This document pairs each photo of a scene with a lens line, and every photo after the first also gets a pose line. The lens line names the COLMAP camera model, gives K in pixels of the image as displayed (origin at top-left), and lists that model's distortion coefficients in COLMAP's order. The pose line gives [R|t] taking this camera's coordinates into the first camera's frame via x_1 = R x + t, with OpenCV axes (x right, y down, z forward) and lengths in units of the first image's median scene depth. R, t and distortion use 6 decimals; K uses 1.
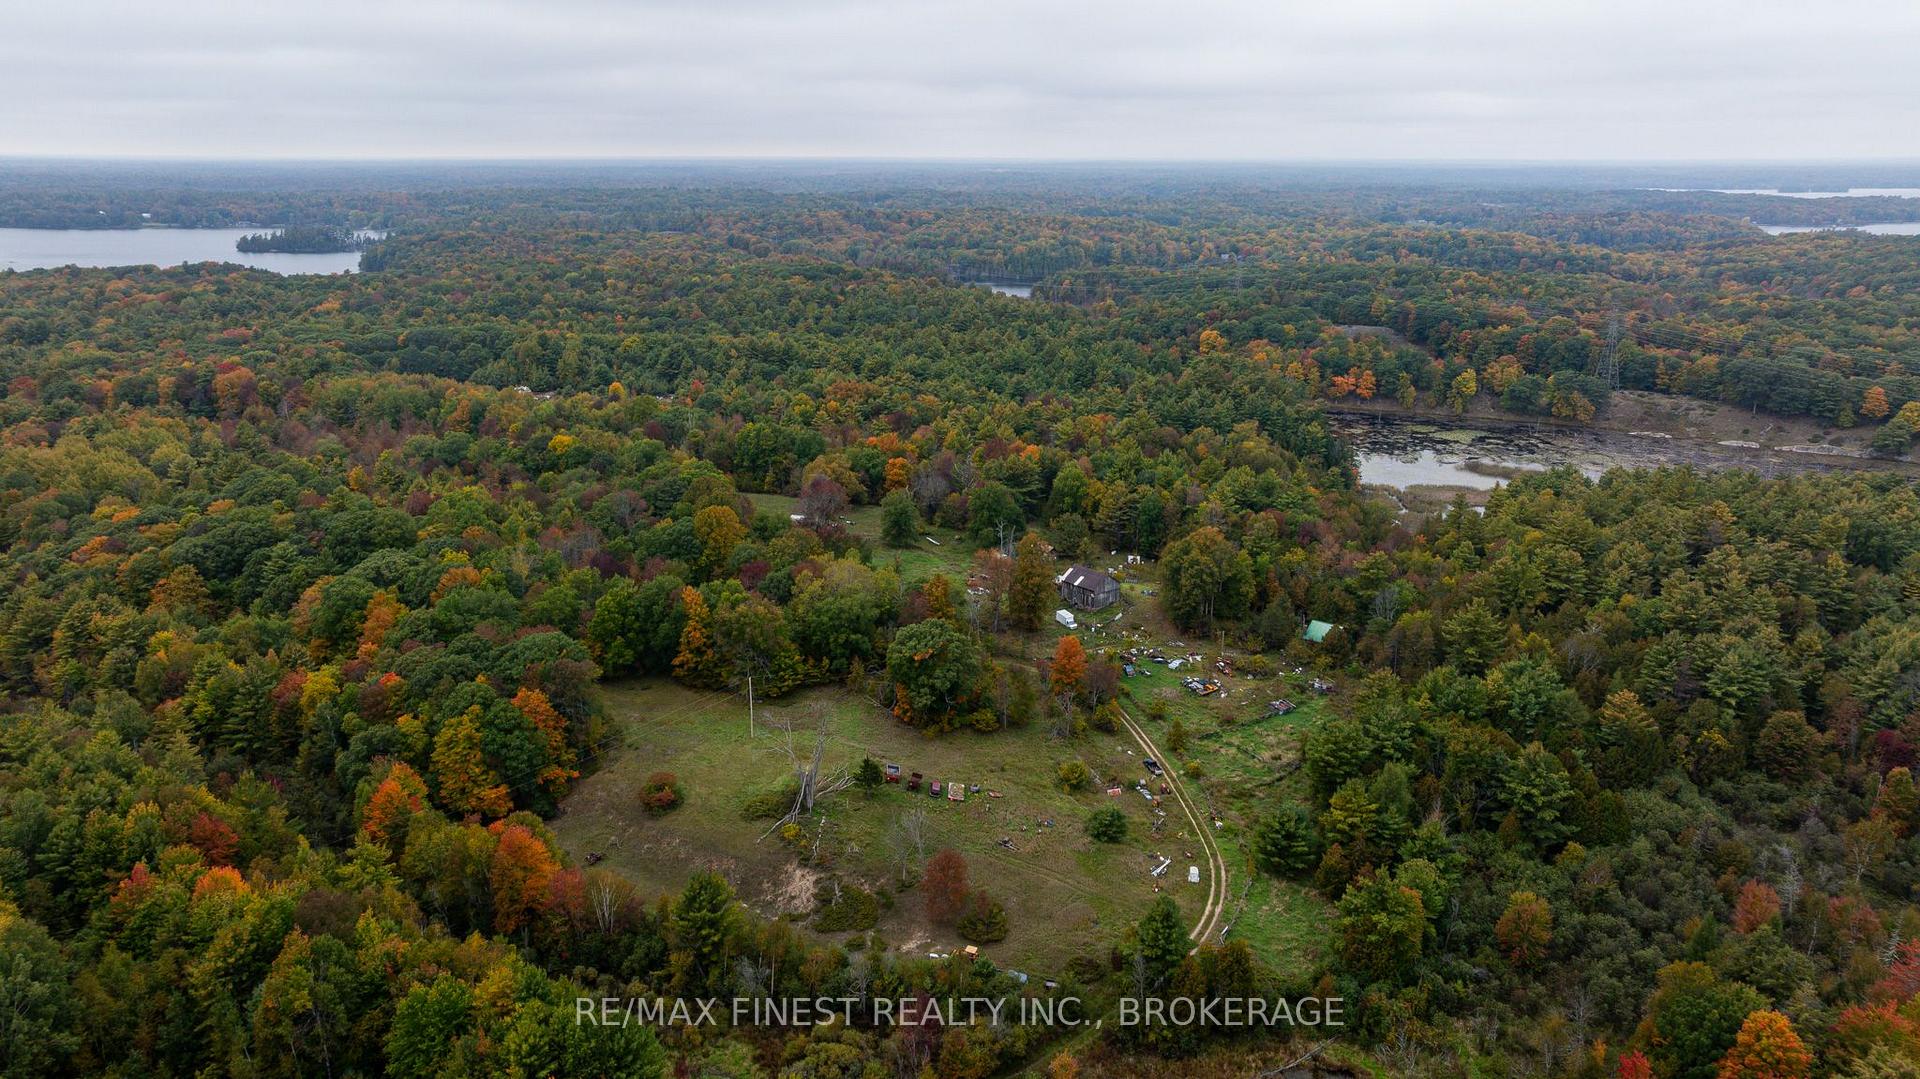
lens RADIAL K [[1345.8, 0, 963.5], [0, 1345.8, 552.1], [0, 0, 1]] dist [-0.034073, 0.061142]
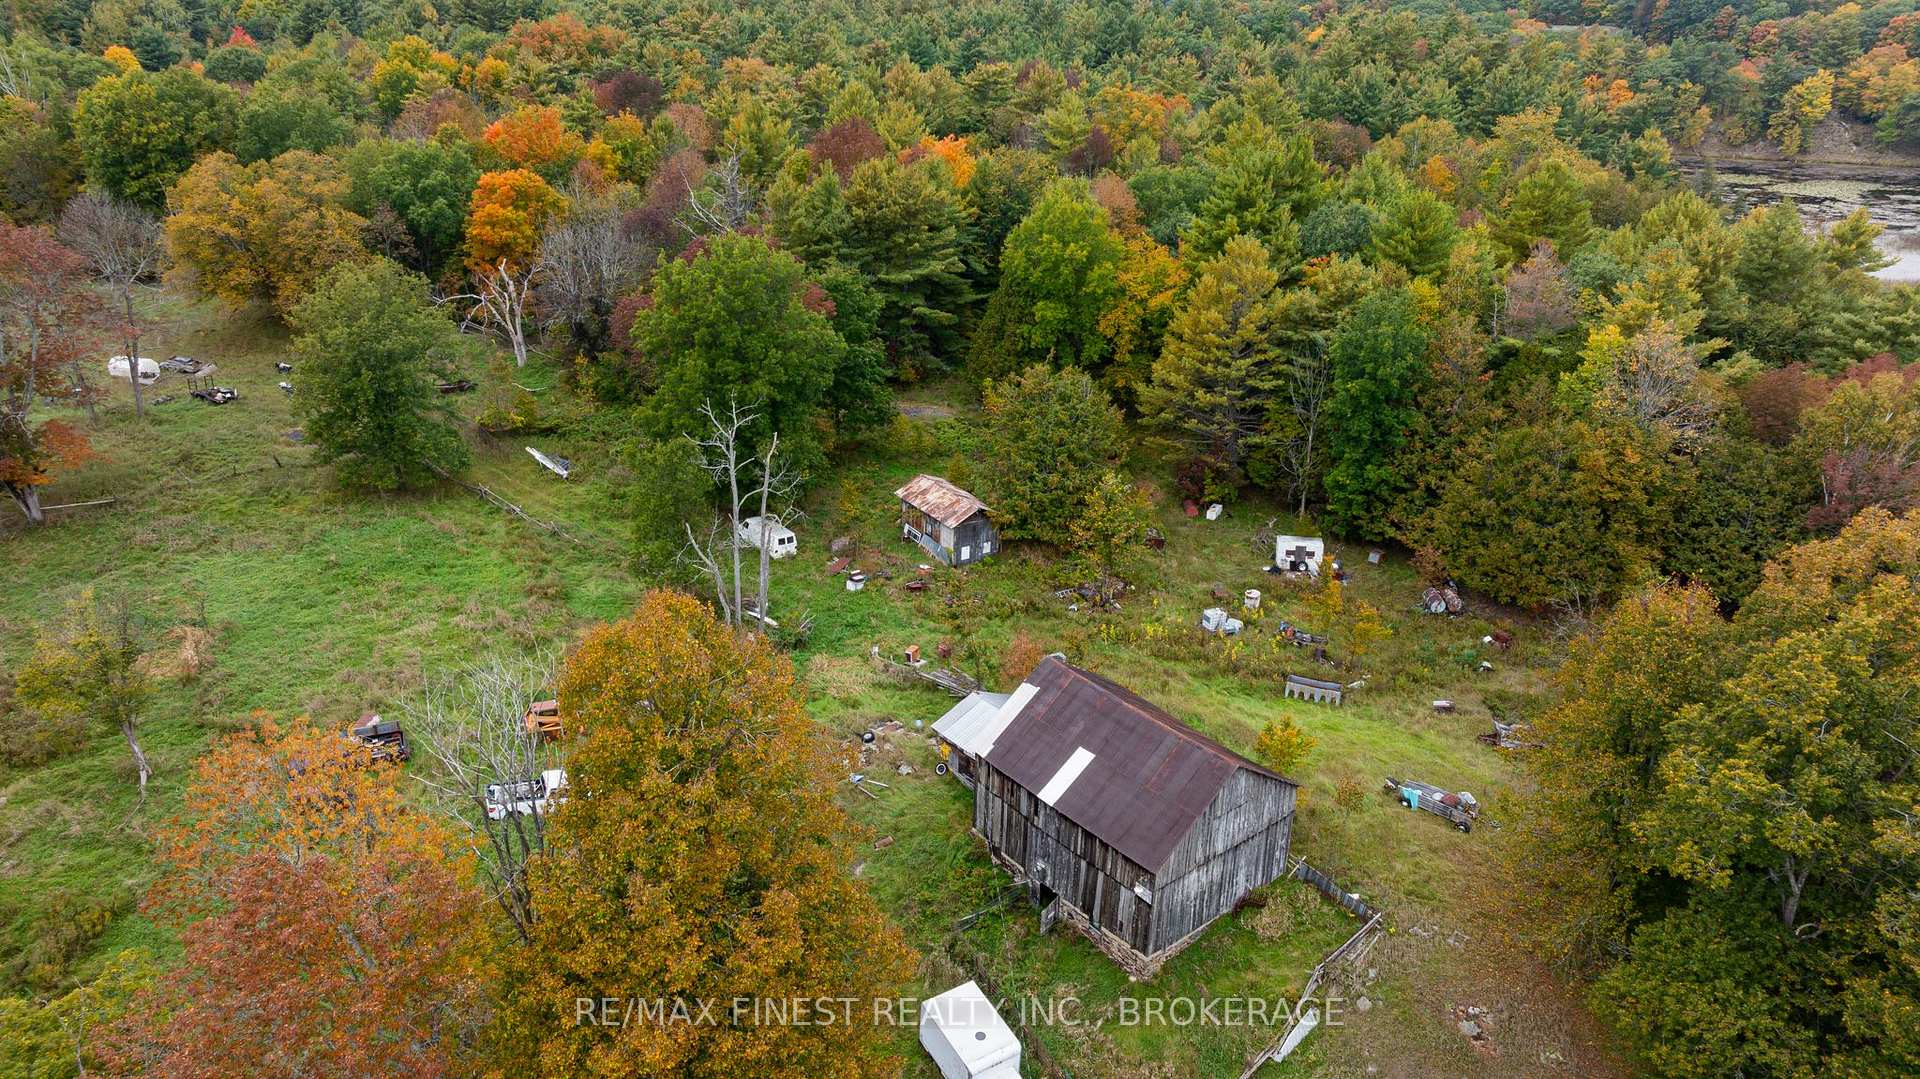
lens RADIAL K [[1345.8, 0, 962.6], [0, 1345.8, 539.8], [0, 0, 1]] dist [-0.034073, 0.061142]
pose [[0.999782, 0.010867, -0.017803, 0.072661], [-0.008395, 0.991017, 0.133470, -0.032029], [0.019094, -0.133292, 0.990893, 0.801738]]
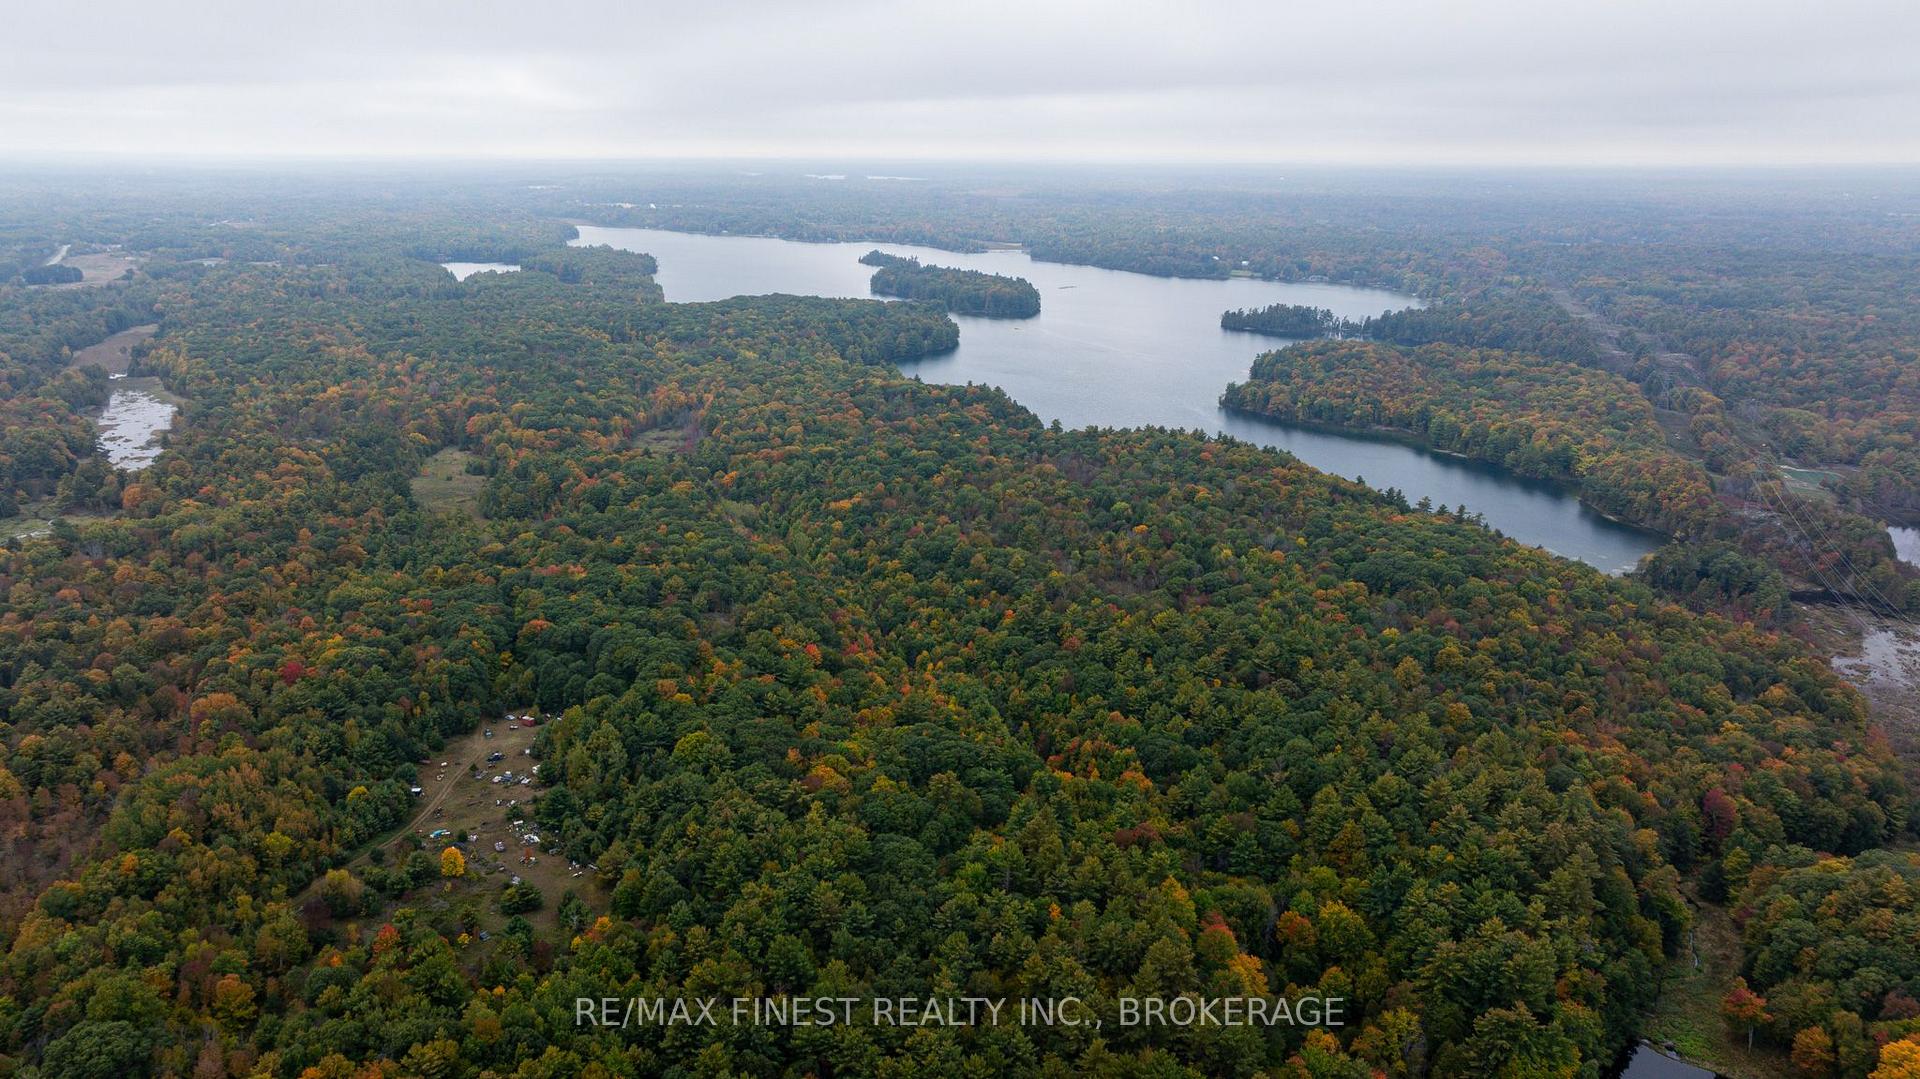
lens RADIAL K [[1345.8, 0, 962.6], [0, 1345.8, 547.5], [0, 0, 1]] dist [-0.034073, 0.061142]
pose [[0.622323, 0.223970, -0.750035, 0.610873], [-0.223064, 0.969204, 0.104334, -0.635453], [0.750304, 0.102376, 0.653118, 1.128860]]
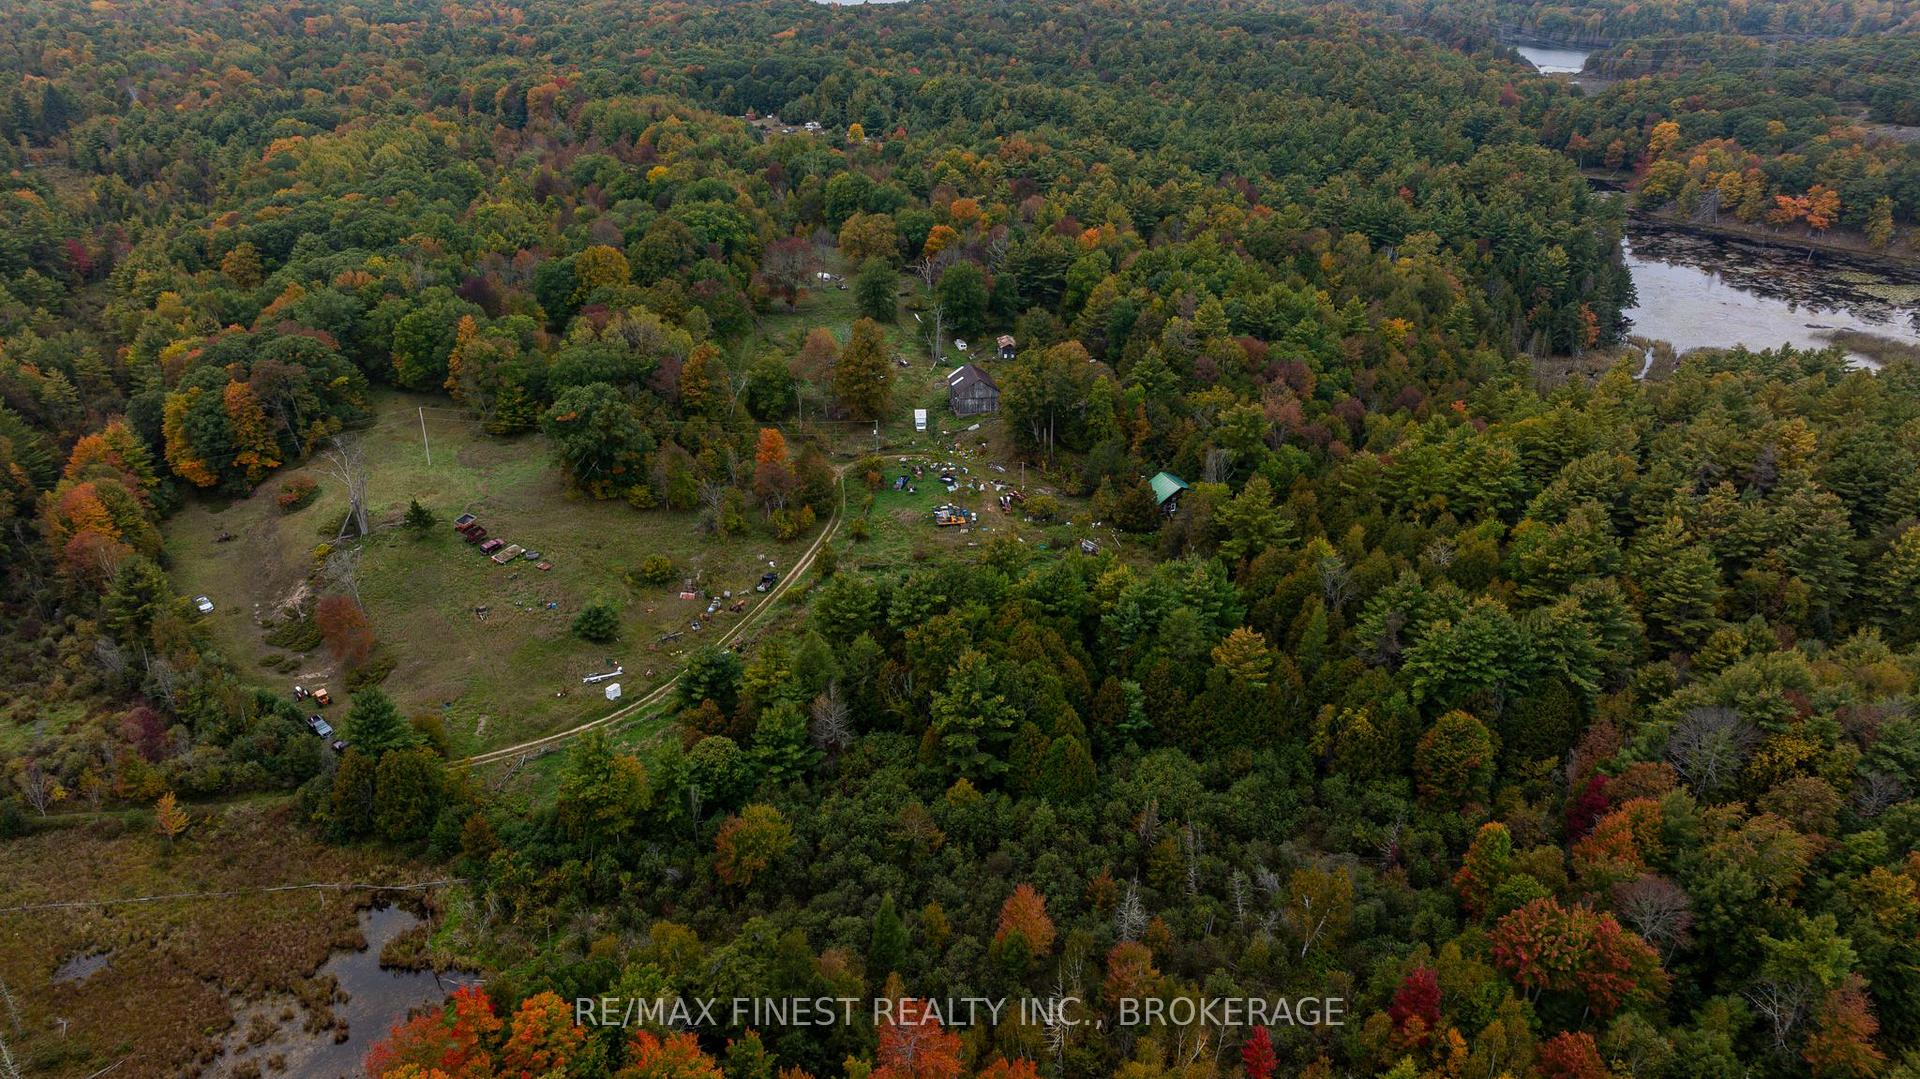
lens RADIAL K [[1345.8, 0, 958.8], [0, 1345.8, 547.1], [0, 0, 1]] dist [-0.034073, 0.061142]
pose [[0.870854, 0.218097, -0.440508, 0.489809], [-0.141411, 0.969451, 0.200418, -0.049131], [0.470761, -0.112242, 0.875092, 0.197707]]
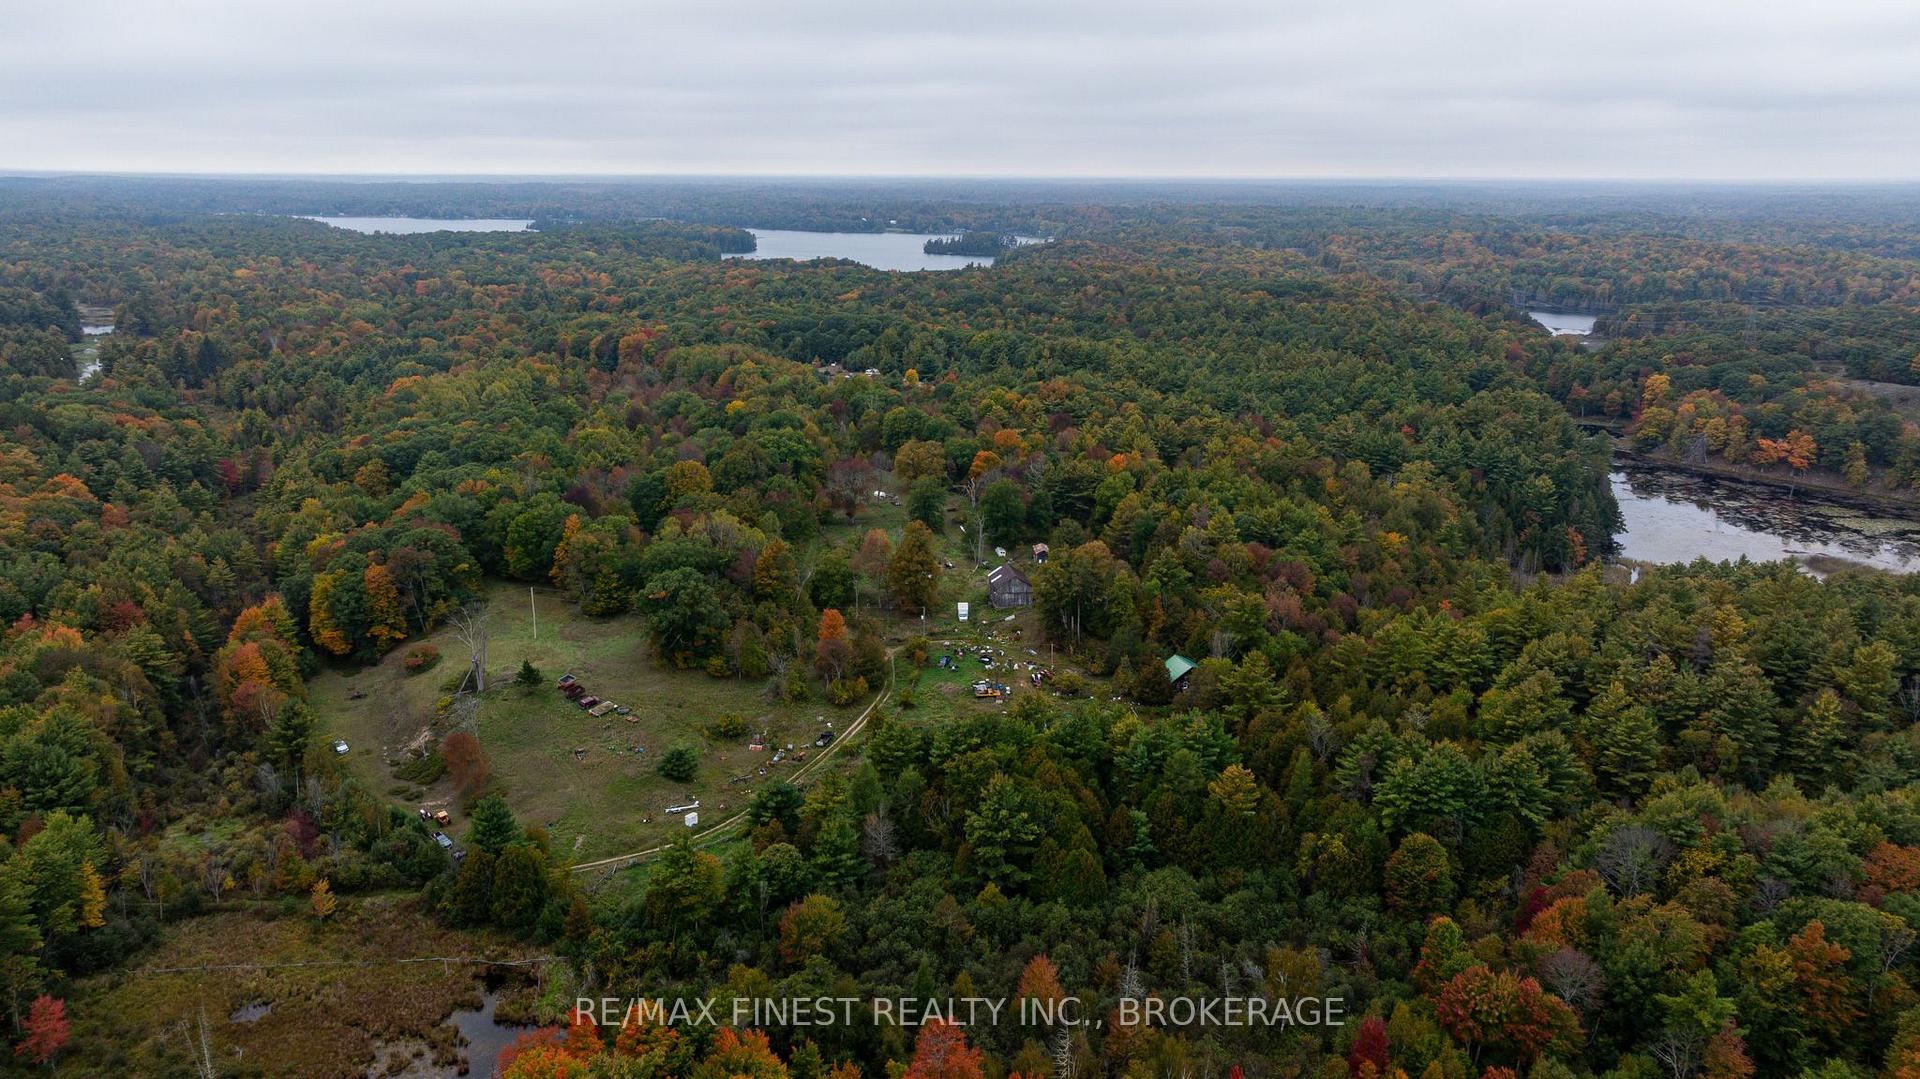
lens RADIAL K [[1345.8, 0, 960.2], [0, 1345.8, 556.5], [0, 0, 1]] dist [-0.034073, 0.061142]
pose [[0.852148, 0.146771, -0.502297, 0.551026], [-0.152141, 0.987886, 0.030553, -0.021079], [0.500697, 0.050384, 0.864155, 0.107394]]
